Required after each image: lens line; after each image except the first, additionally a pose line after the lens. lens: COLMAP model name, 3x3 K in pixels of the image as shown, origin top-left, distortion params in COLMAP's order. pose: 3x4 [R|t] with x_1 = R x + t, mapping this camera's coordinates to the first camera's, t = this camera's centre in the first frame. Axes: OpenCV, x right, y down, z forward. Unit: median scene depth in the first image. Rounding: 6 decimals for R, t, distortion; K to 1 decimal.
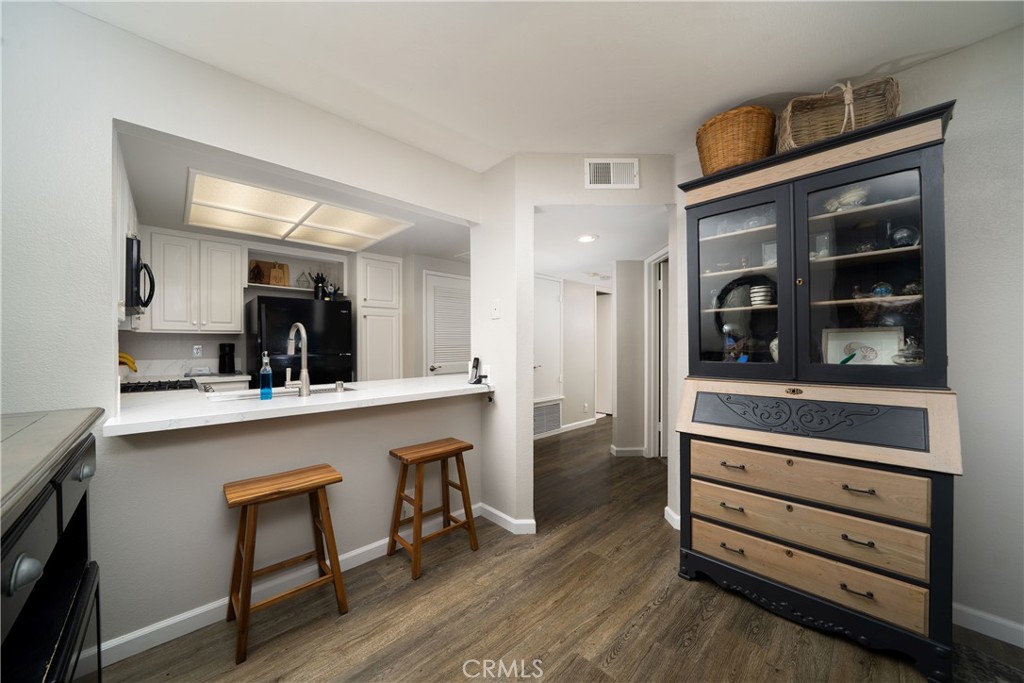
lens RADIAL K [[379.8, 0, 510.6], [0, 379.8, 347.2], [0, 0, 1]] dist [-0.002479, -0.000131]
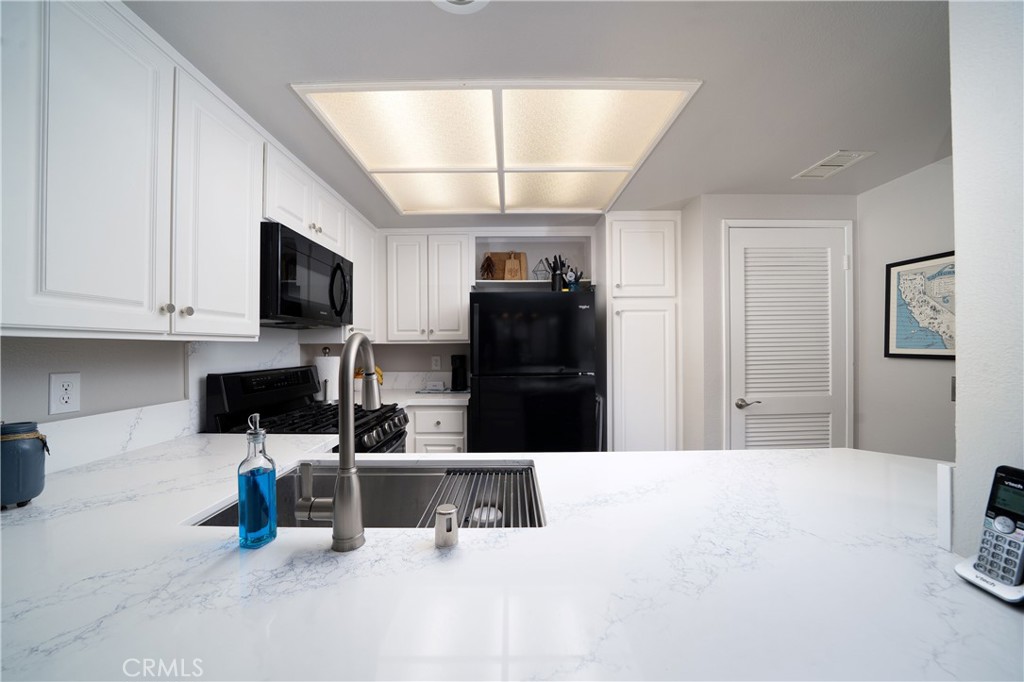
lens RADIAL K [[360.3, 0, 504.4], [0, 360.3, 345.3], [0, 0, 1]] dist [-0.017655, 0.000551]
pose [[0.728249, 0.000998, -0.685312, -0.111915], [0.002859, 0.999986, 0.004494, -0.030115], [0.685307, -0.005232, 0.728236, 0.437175]]
